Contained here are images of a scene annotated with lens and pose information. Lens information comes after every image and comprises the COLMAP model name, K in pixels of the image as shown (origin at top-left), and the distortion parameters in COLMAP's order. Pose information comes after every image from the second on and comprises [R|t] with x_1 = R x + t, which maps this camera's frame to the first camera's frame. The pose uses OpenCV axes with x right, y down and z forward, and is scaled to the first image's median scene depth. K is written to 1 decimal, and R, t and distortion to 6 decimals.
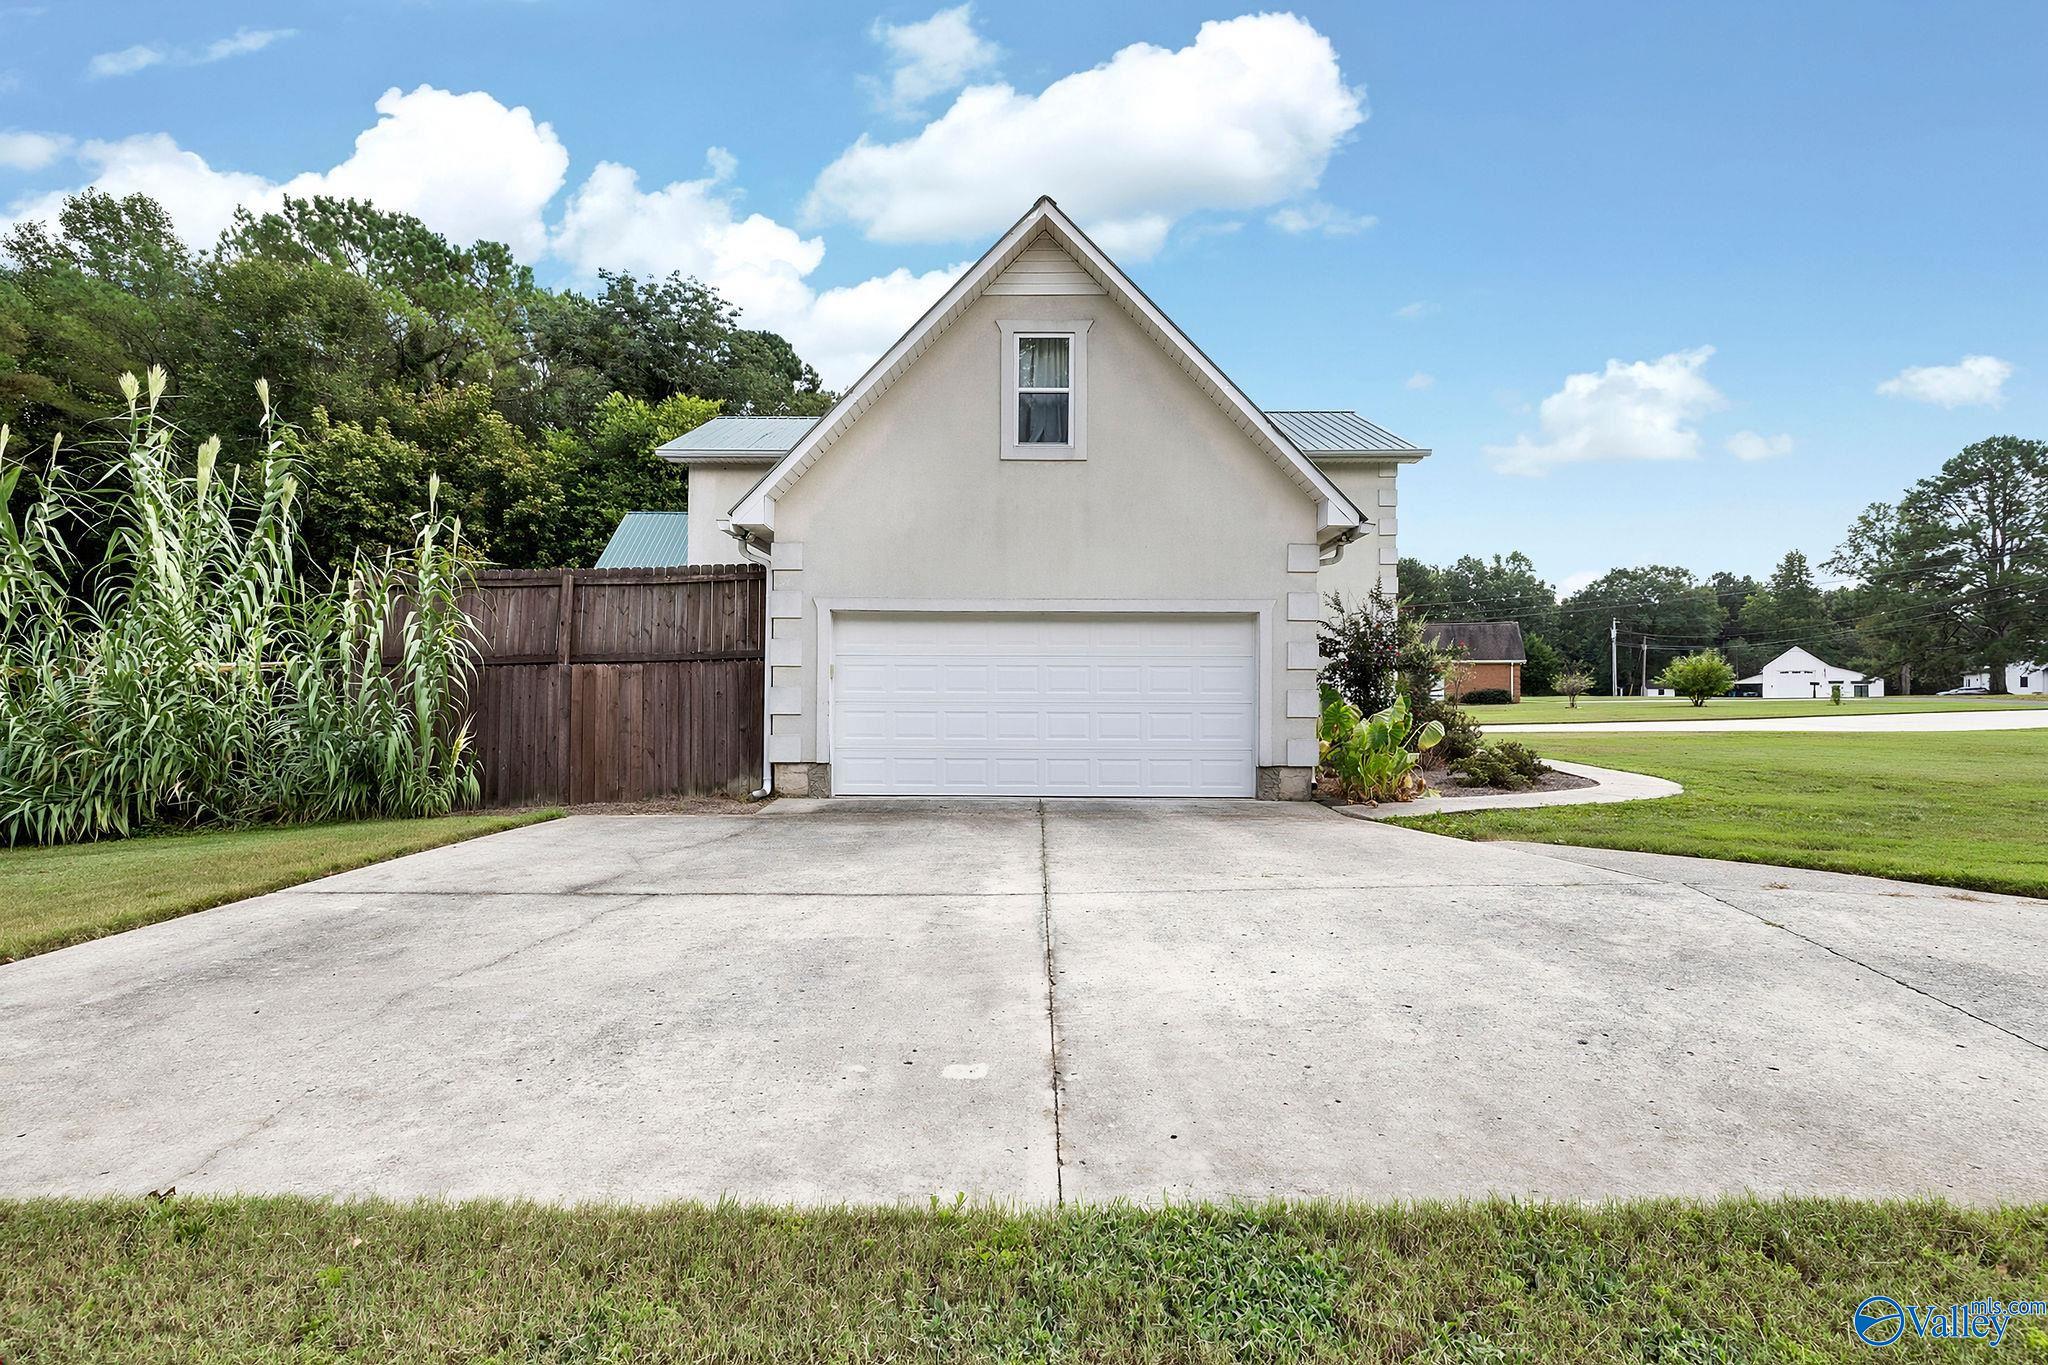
lens RADIAL K [[863.6, 0, 1020.9], [0, 863.6, 674.7], [0, 0, 1]] dist [-0.000792, -0.000284]
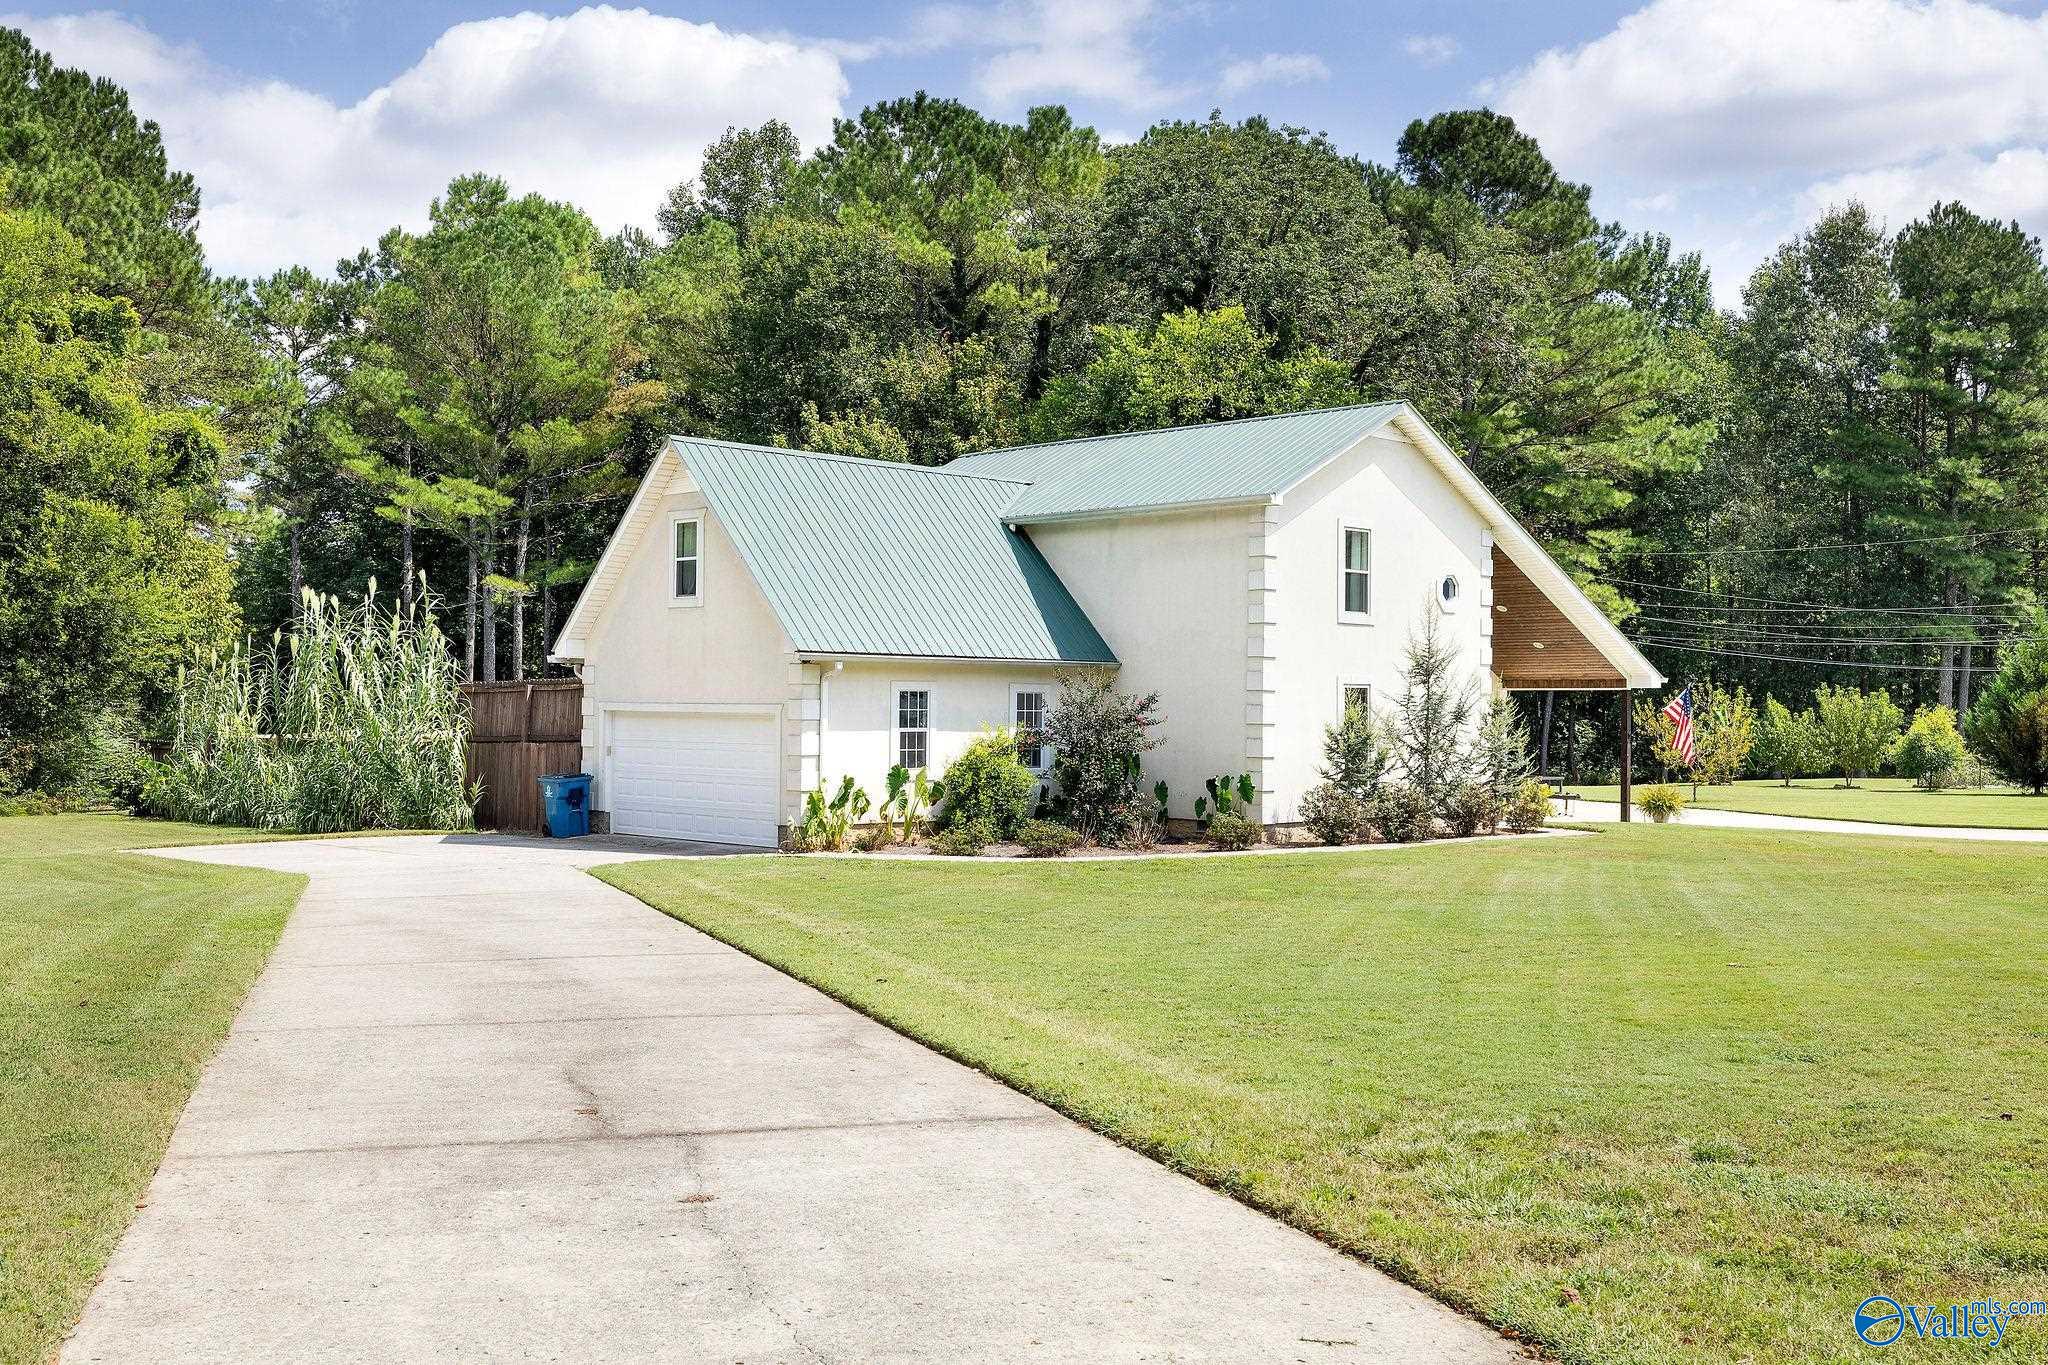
lens RADIAL K [[1937.1, 0, 1024.0], [0, 1937.1, 682.5], [0, 0, 1]] dist [0.008616, 0.012333]
pose [[0.714683, -0.009836, -0.699379, 0.642844], [0.013062, 0.999914, -0.000716, -0.026886], [0.699327, -0.008624, 0.714750, -0.220699]]
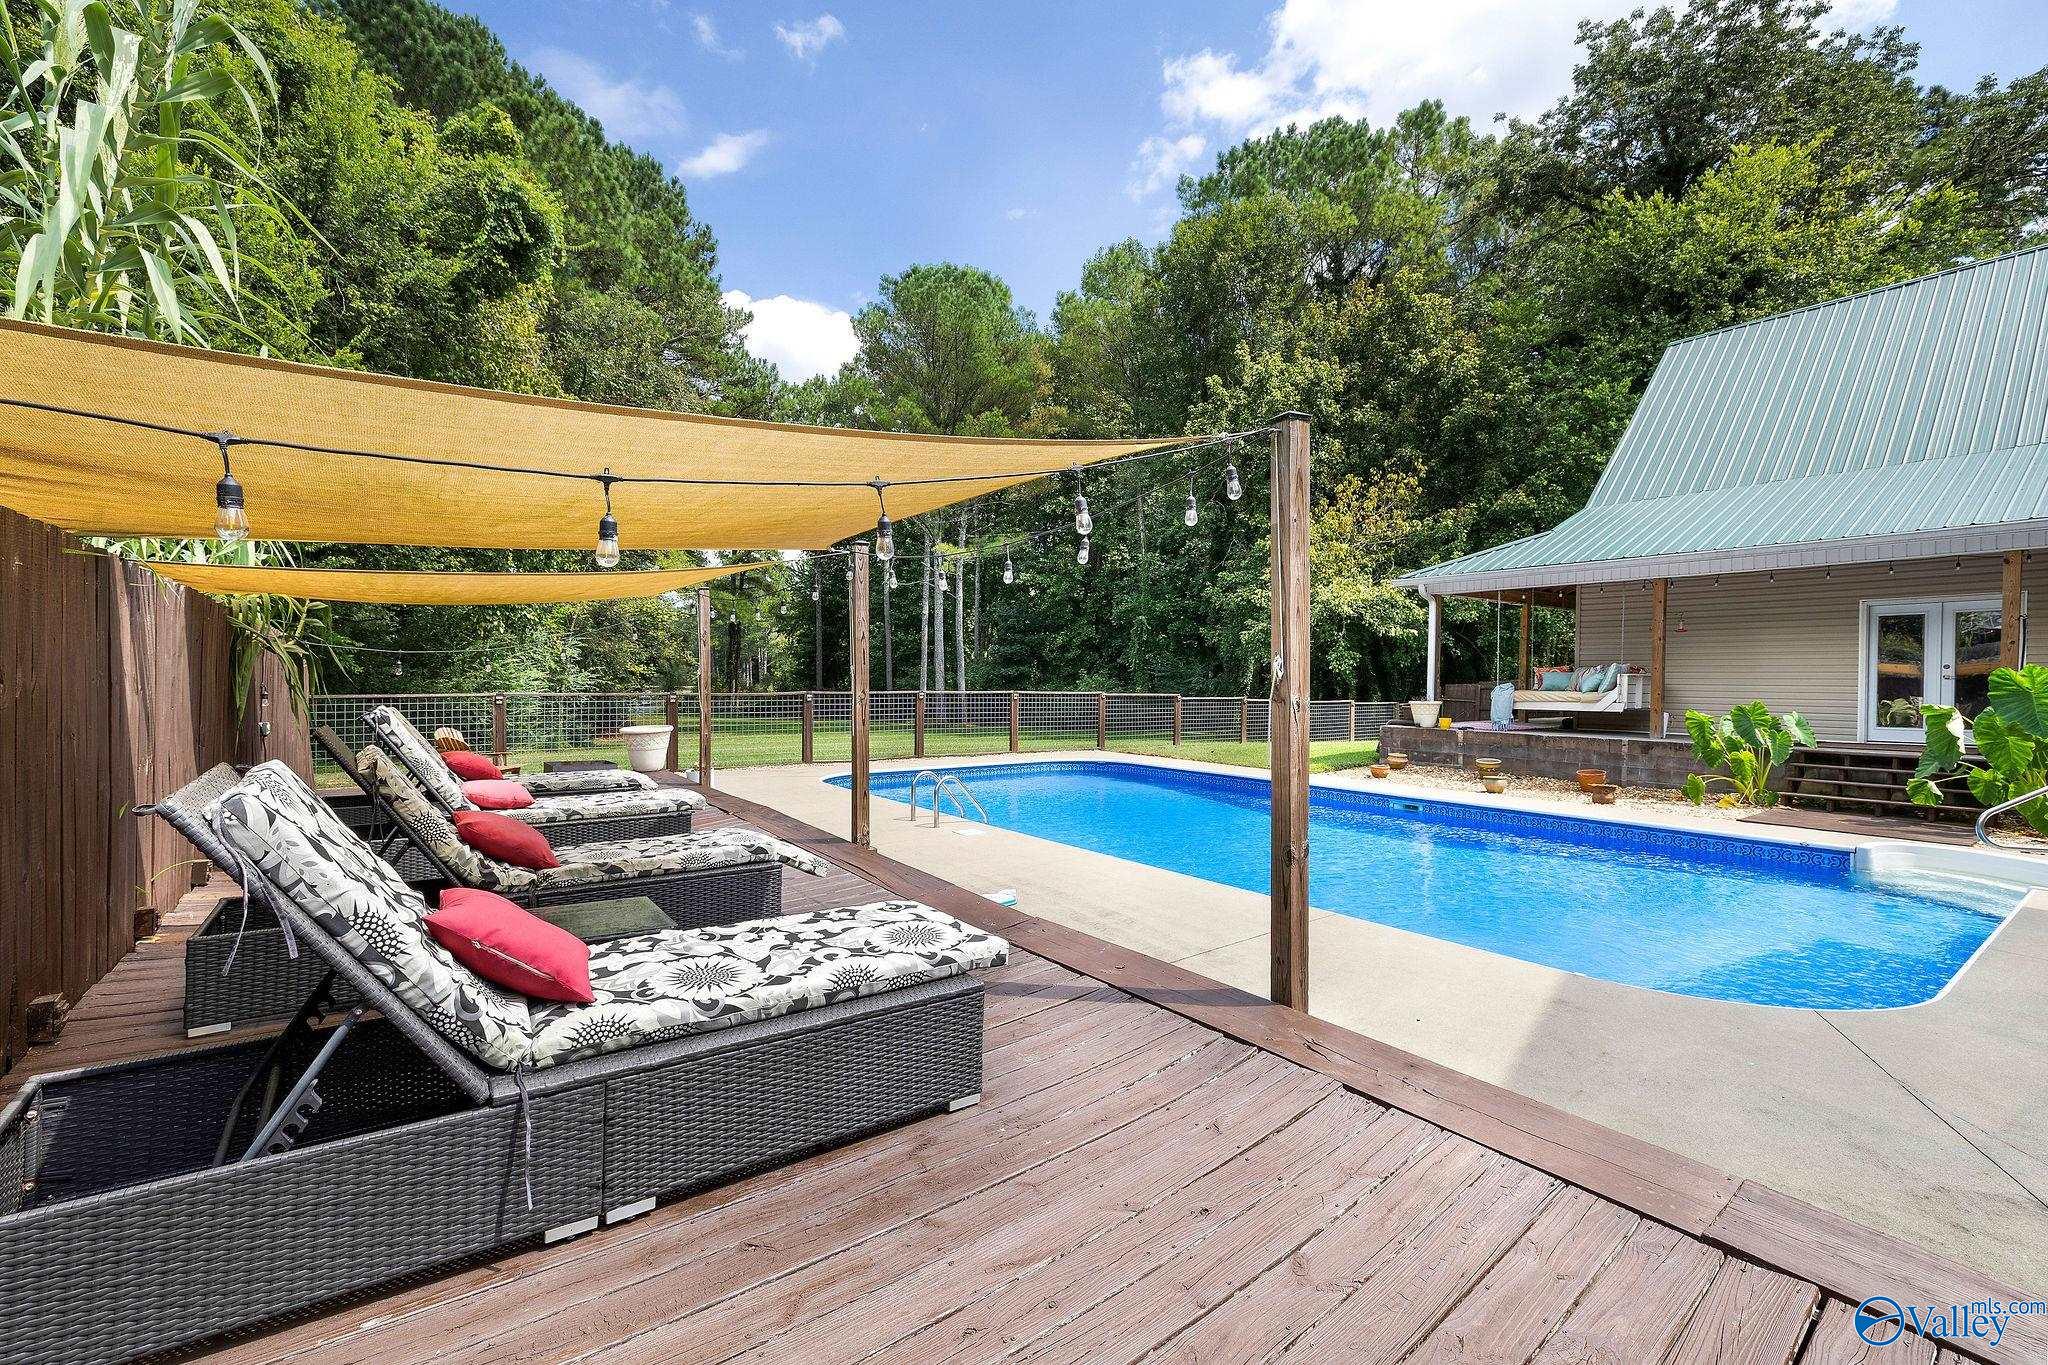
lens RADIAL K [[901.2, 0, 1024.0], [0, 901.2, 682.5], [0, 0, 1]] dist [0.001015, 0.000046]
pose [[0.581678, 0.006204, -0.813396, -0.179122], [0.014077, 0.999744, 0.017693, 0.013958], [0.813298, -0.021742, 0.581441, 0.258419]]
